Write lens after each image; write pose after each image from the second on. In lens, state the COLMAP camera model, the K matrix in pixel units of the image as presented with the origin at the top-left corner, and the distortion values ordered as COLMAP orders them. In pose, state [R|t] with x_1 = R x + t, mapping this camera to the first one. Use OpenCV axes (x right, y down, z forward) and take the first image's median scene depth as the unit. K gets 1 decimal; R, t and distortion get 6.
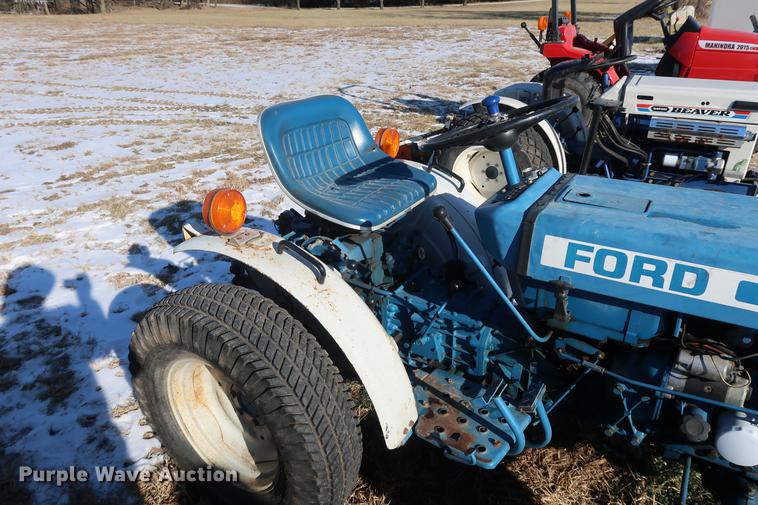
lens RADIAL K [[515.0, 0, 379.0], [0, 515.0, 252.5], [0, 0, 1]] dist [-0.013883, 0.002853]
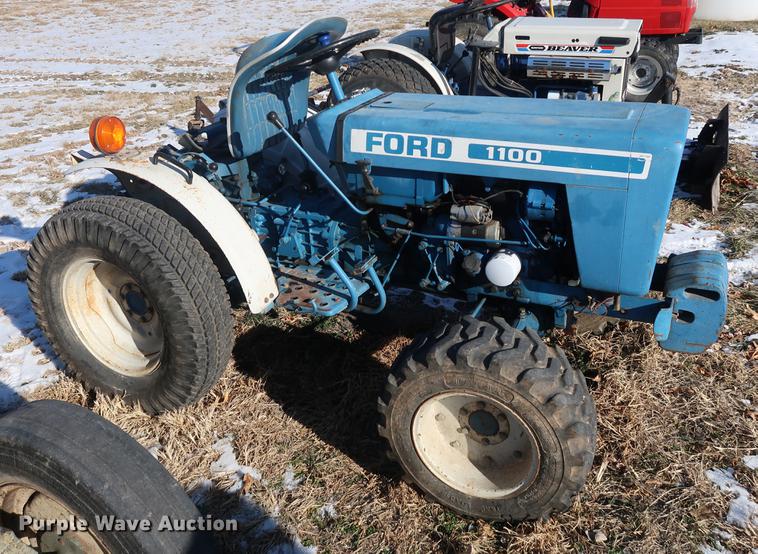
lens RADIAL K [[685.1, 0, 379.5], [0, 685.1, 227.6], [0, 0, 1]] dist [-0.011038, 0.002576]
pose [[0.993177, -0.064293, 0.097298, 0.151453], [0.069522, 0.996258, -0.051344, 0.241524], [-0.093633, 0.057758, 0.993930, -0.593778]]
